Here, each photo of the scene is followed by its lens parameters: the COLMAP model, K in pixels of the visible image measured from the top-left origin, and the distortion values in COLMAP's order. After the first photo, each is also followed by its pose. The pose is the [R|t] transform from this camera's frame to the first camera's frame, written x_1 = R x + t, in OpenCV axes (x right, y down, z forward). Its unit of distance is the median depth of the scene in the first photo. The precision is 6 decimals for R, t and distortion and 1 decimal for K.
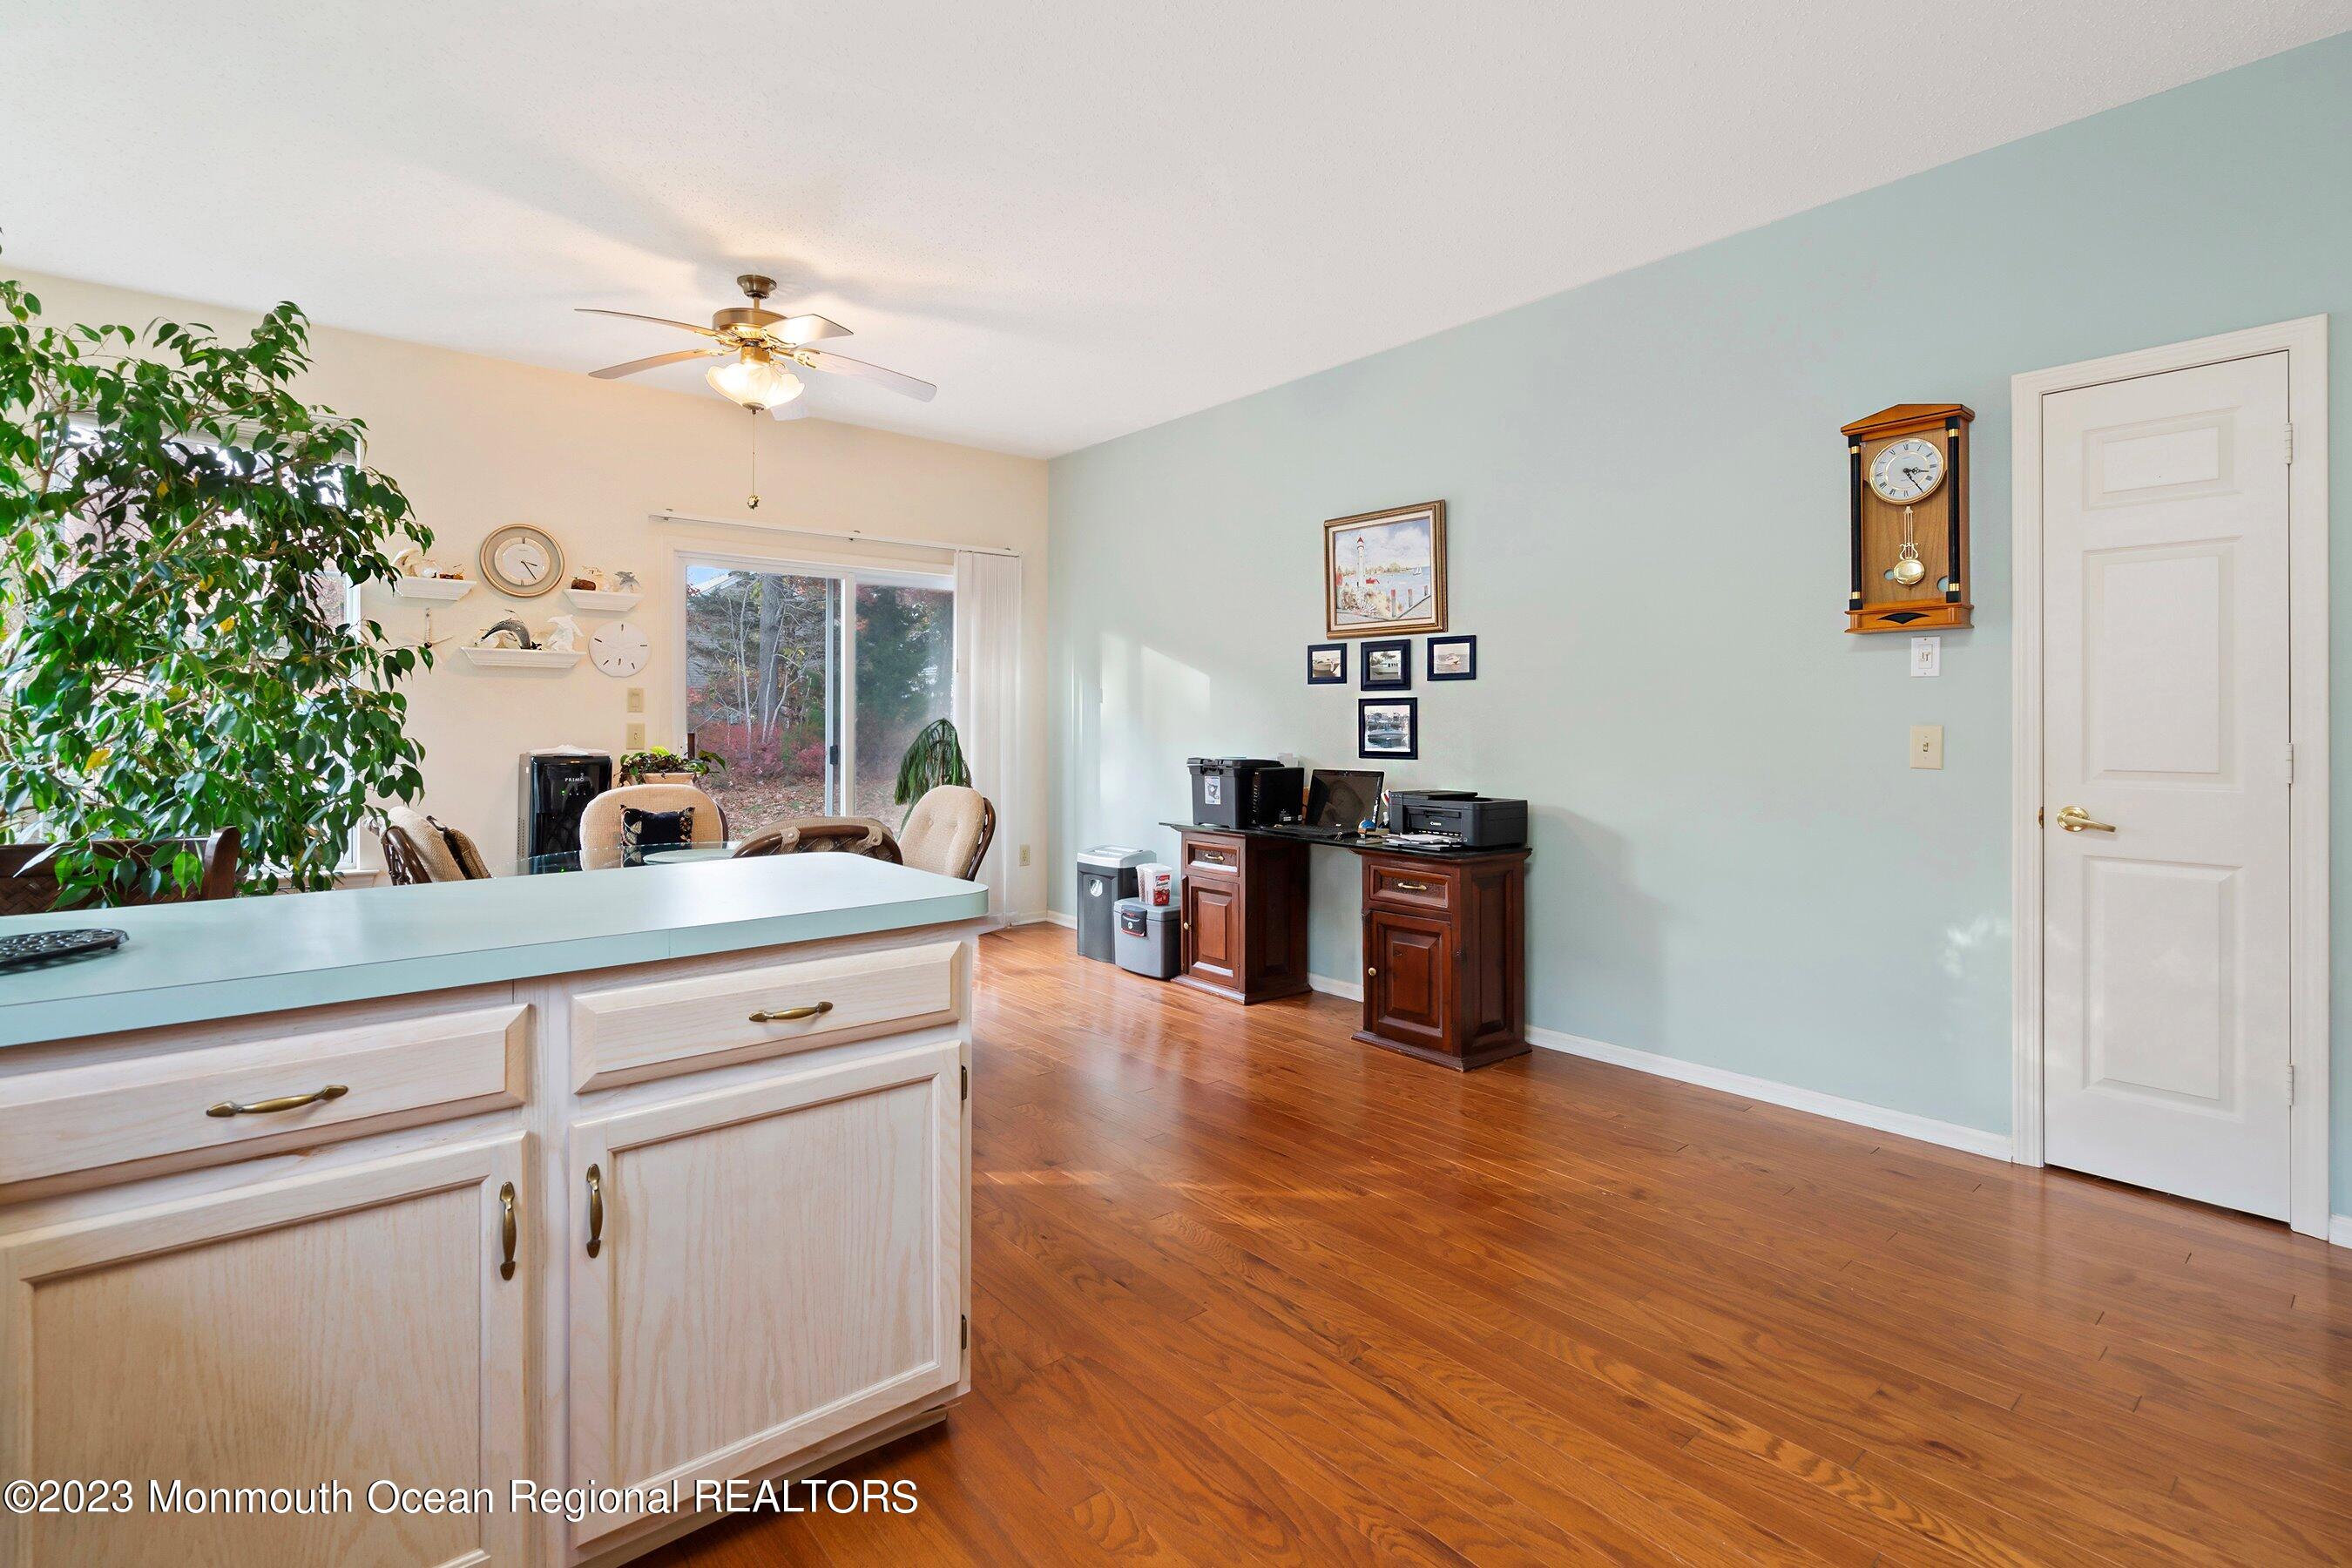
lens RADIAL K [[1089.6, 0, 1168.6], [0, 1089.6, 718.0], [0, 0, 1]] dist [0.000077, 0.000113]
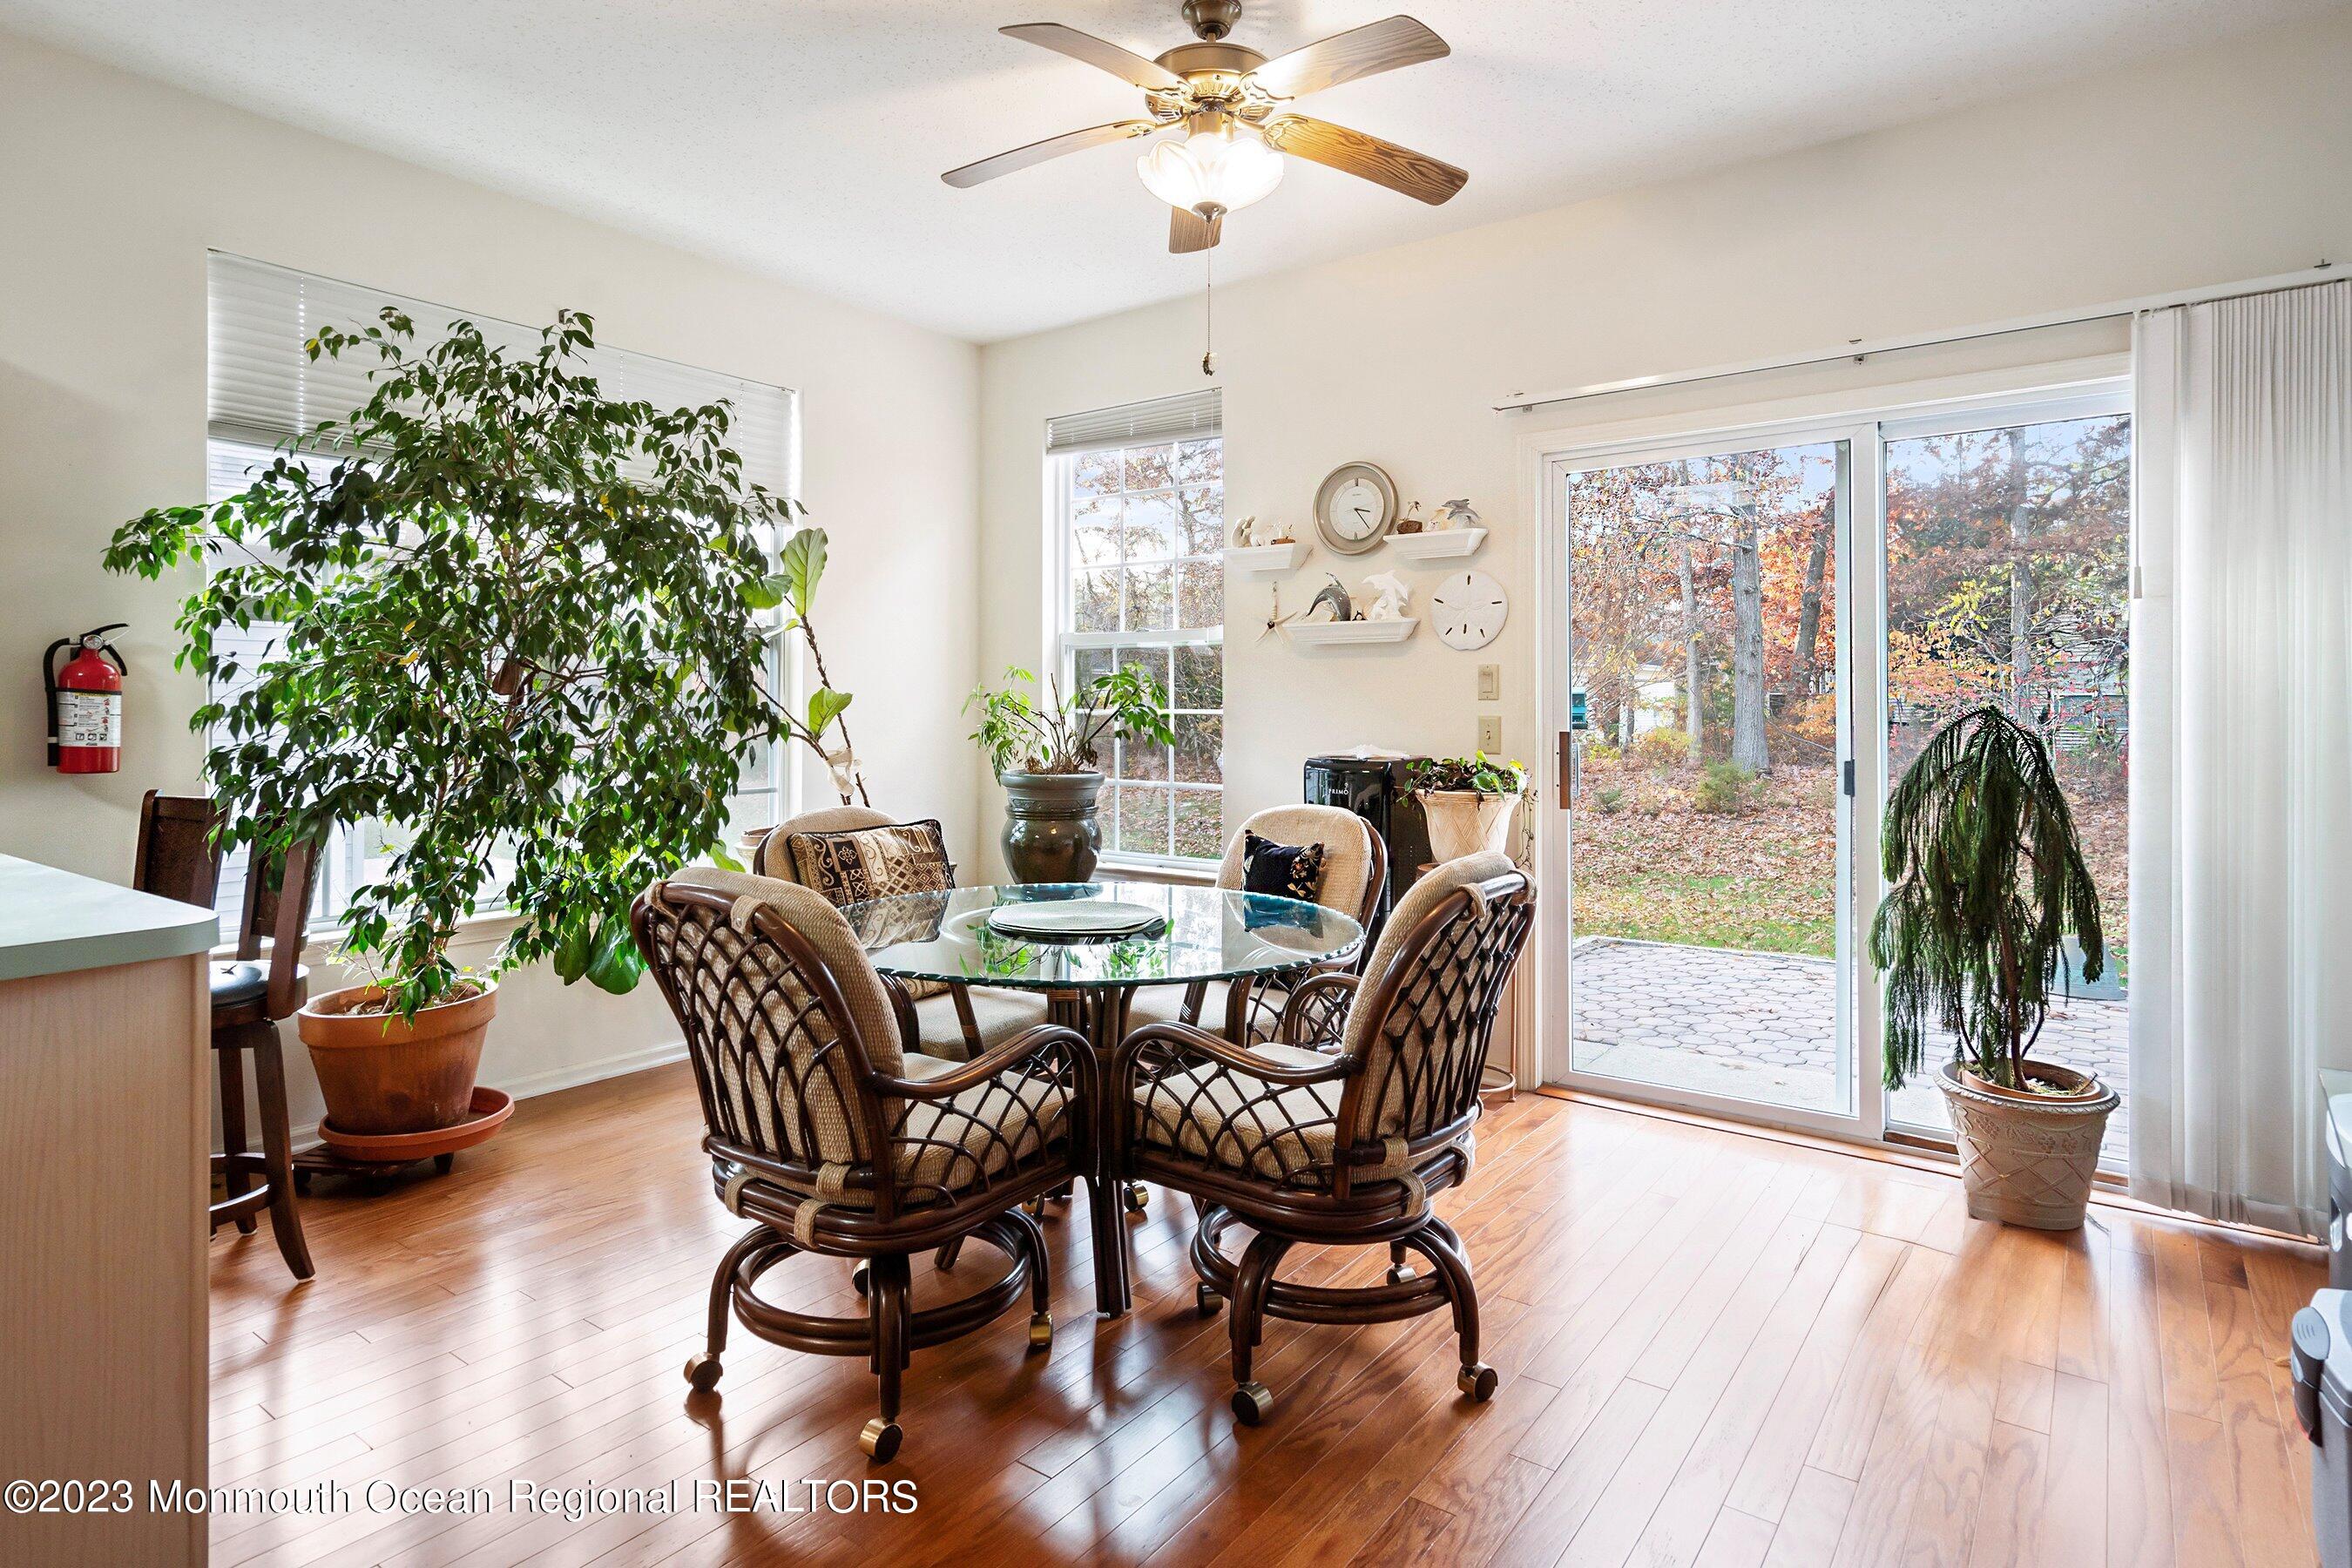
lens RADIAL K [[1257.3, 0, 1166.0], [0, 1257.3, 702.4], [0, 0, 1]] dist [0.001699, 0.000184]
pose [[0.224998, -0.007157, -0.974333, 0.259903], [0.000555, 0.999974, -0.007217, 0.001827], [0.974359, 0.001083, 0.224996, 0.675509]]
